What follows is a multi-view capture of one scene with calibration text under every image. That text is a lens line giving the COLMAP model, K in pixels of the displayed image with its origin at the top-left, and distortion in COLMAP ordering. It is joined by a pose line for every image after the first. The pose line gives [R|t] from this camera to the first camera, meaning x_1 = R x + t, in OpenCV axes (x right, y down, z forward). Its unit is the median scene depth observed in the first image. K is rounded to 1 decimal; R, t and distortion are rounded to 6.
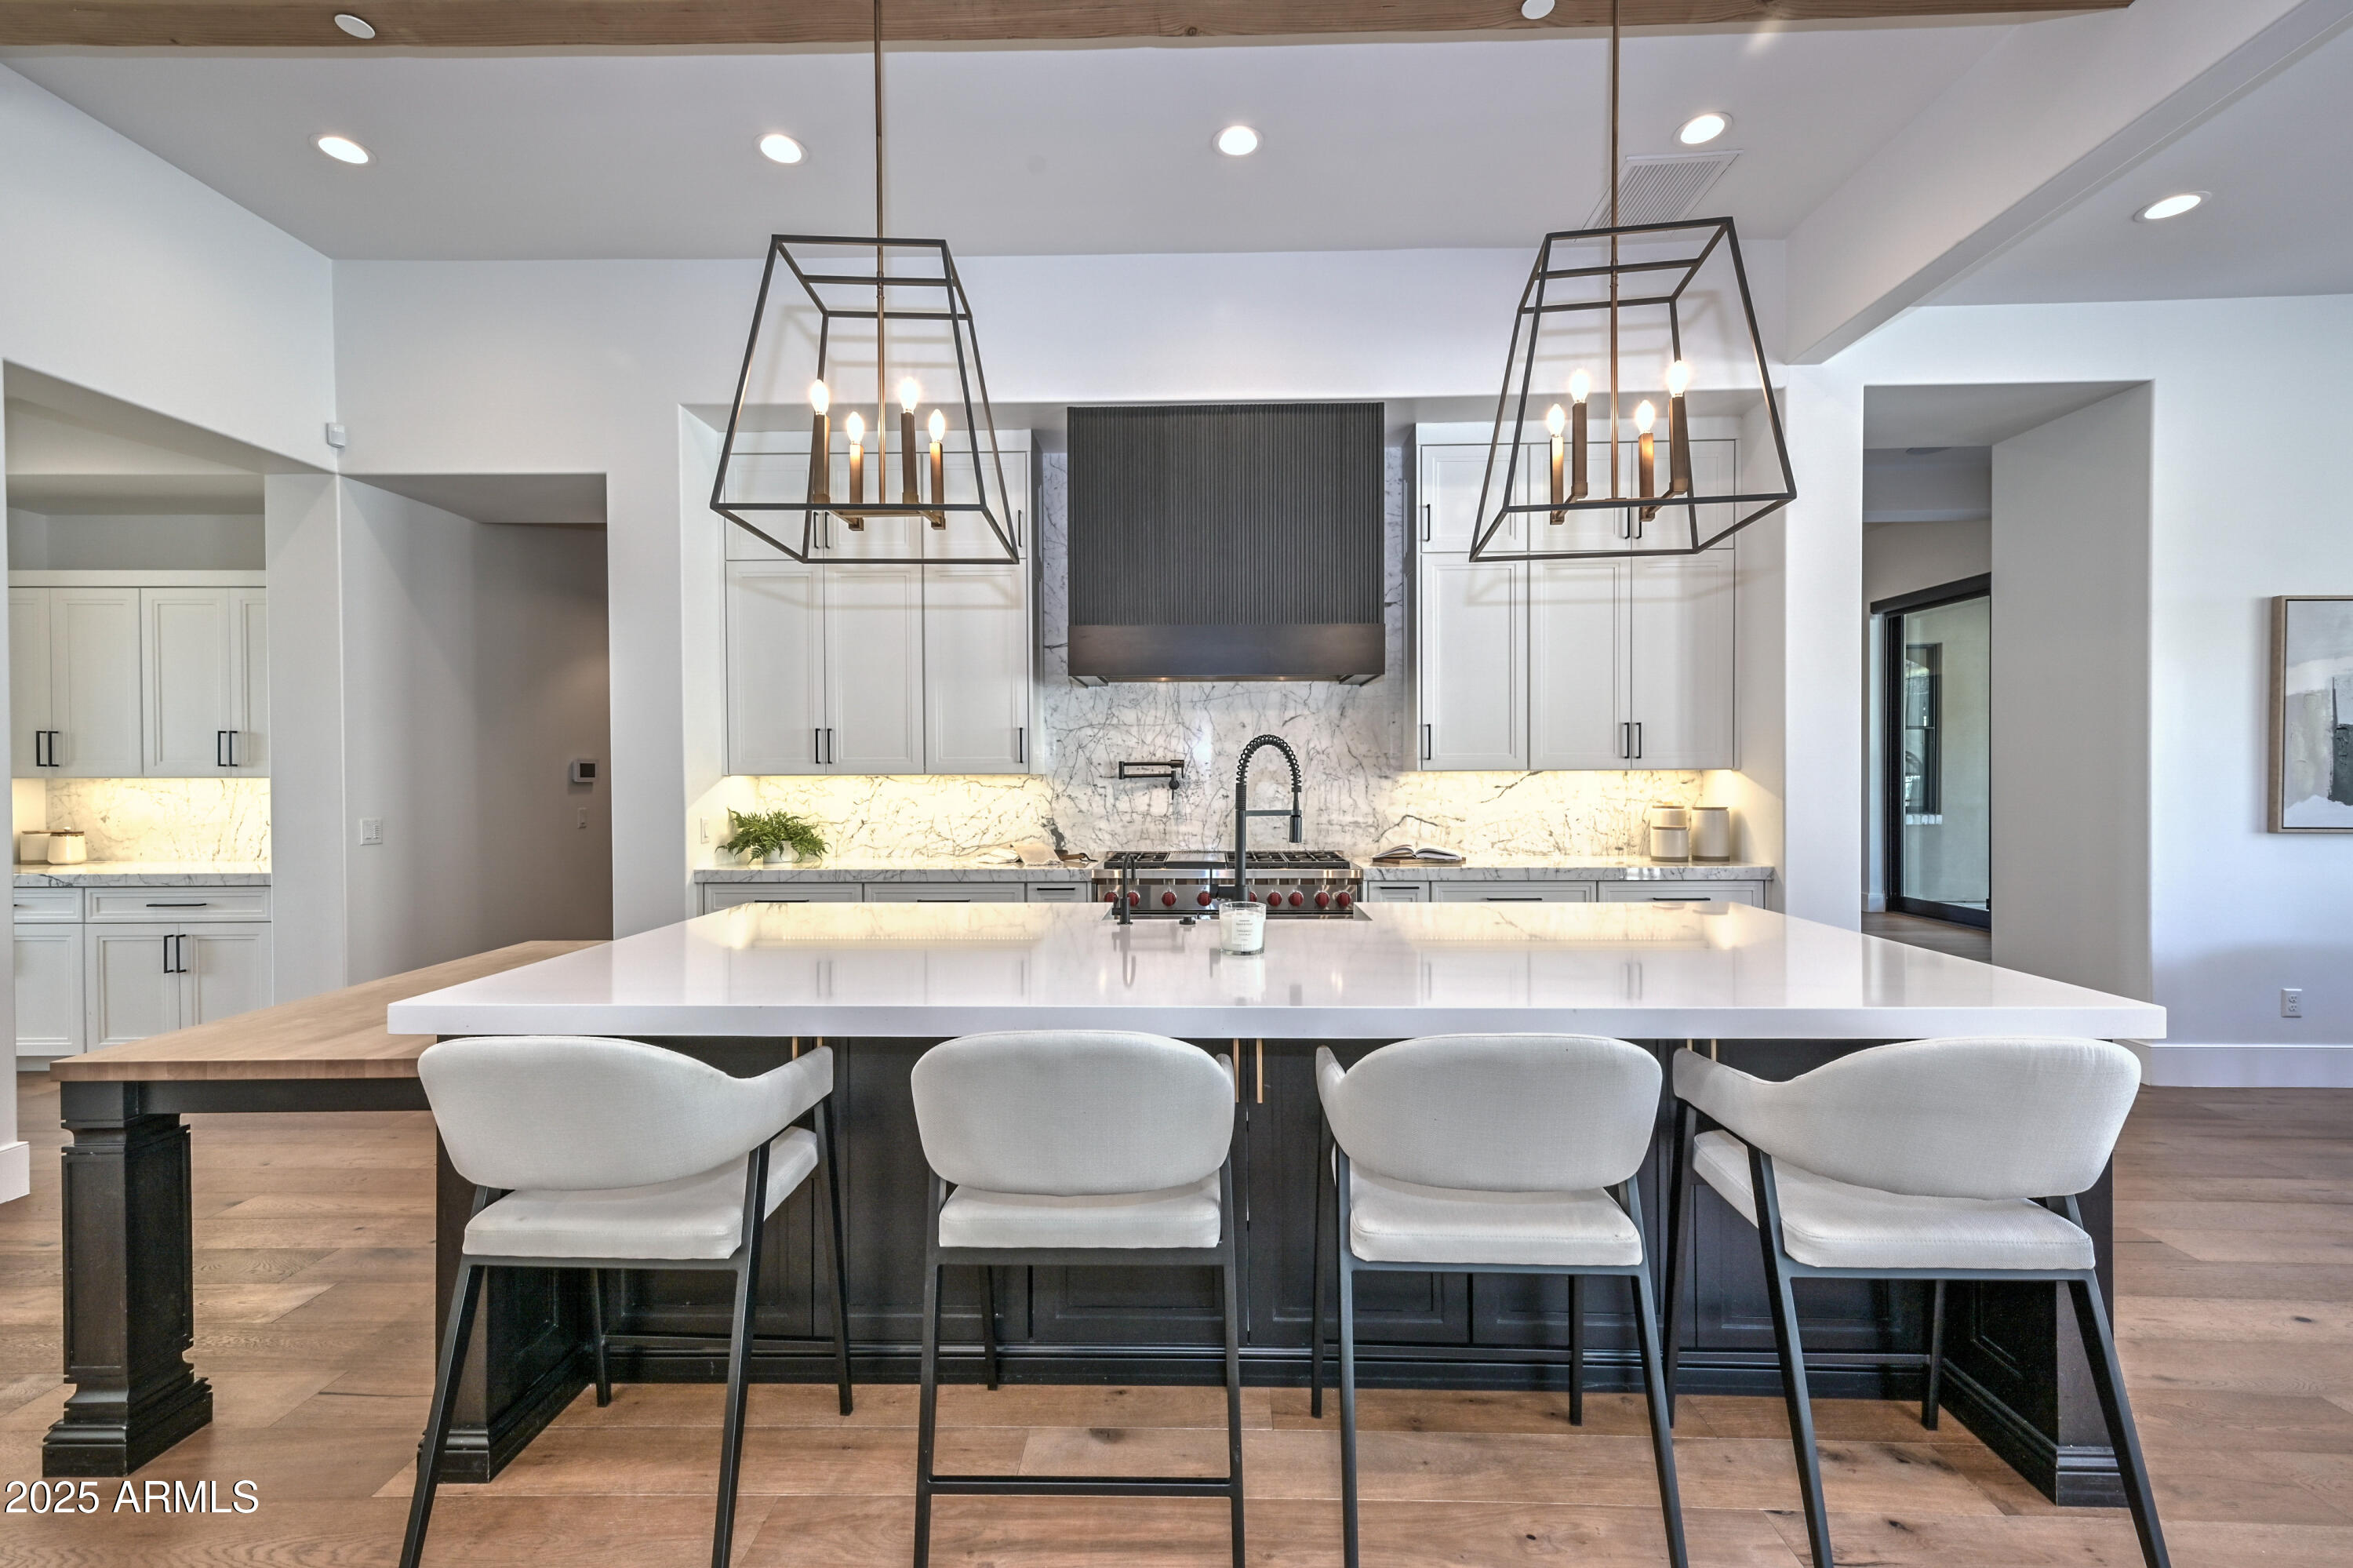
lens RADIAL K [[1001.9, 0, 1185.8], [0, 1001.9, 780.1], [0, 0, 1]] dist [0.001351, 0.000419]
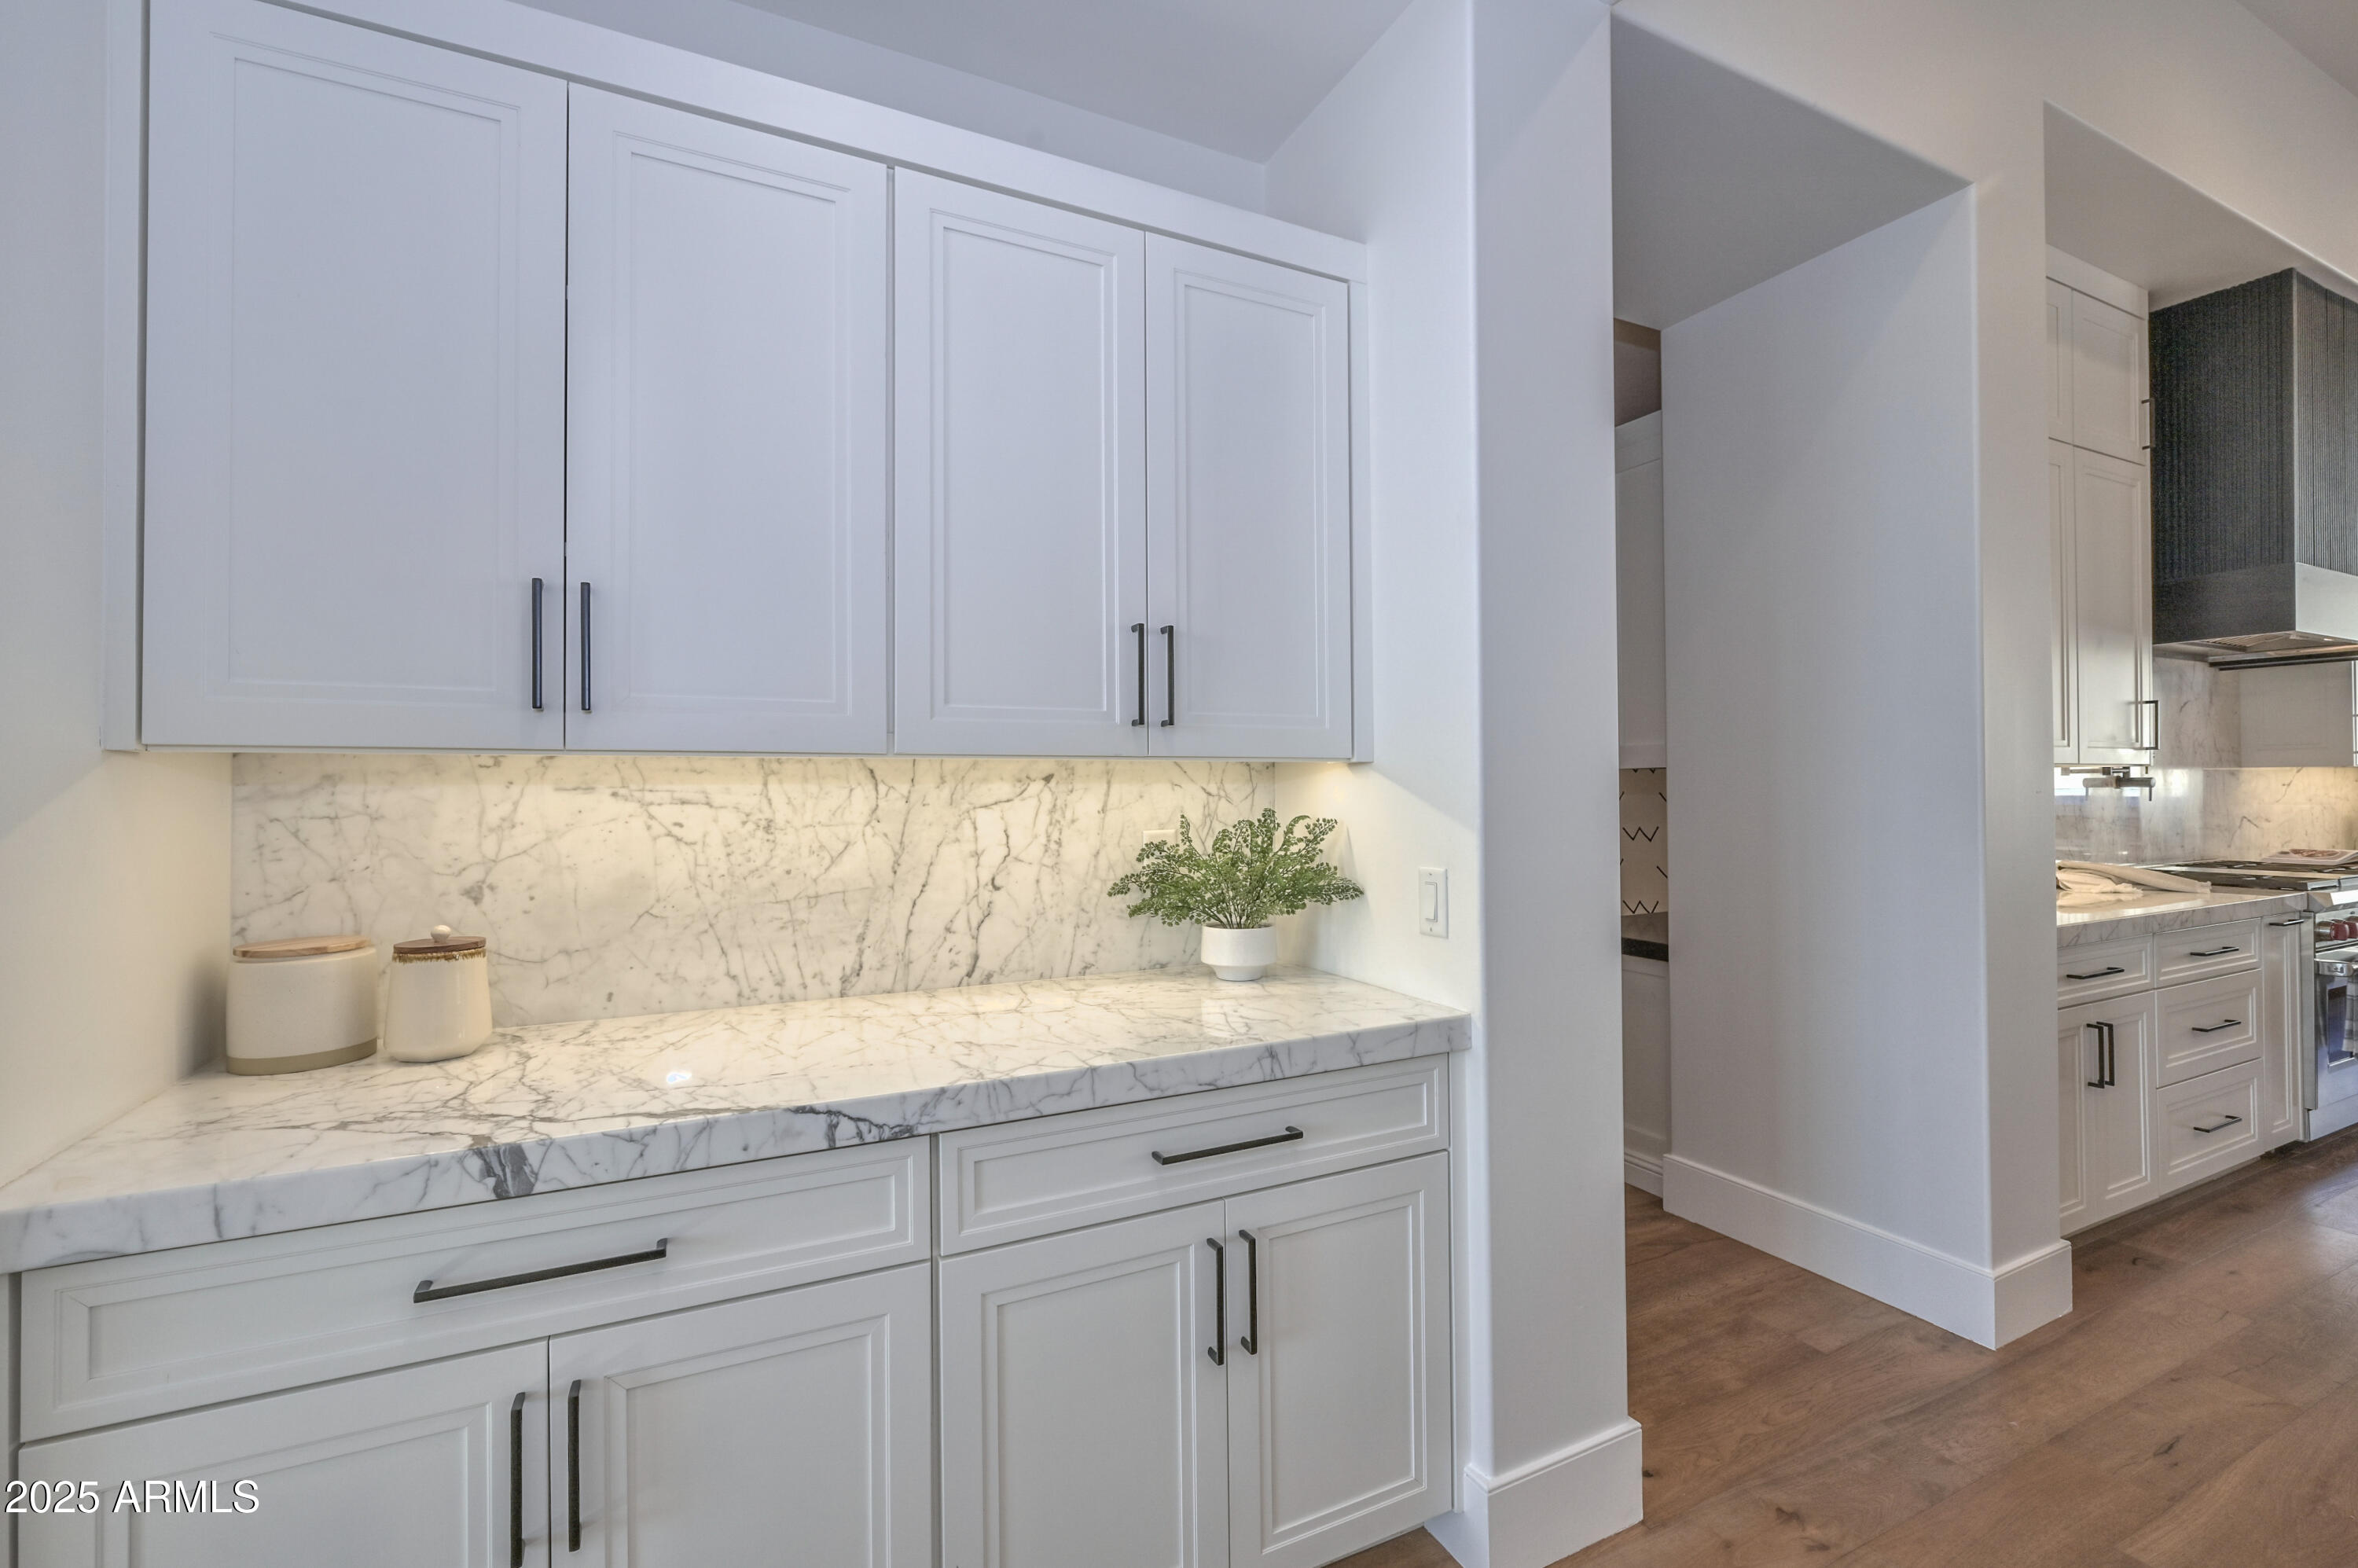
lens RADIAL K [[1004.0, 0, 1177.4], [0, 1004.0, 783.1], [0, 0, 1]] dist [0.001351, 0.000419]
pose [[0.891902, 0.003140, 0.452217, -1.163307], [0.003723, 0.999891, -0.014284, 0.011473], [-0.452213, 0.014424, 0.891794, 0.710780]]
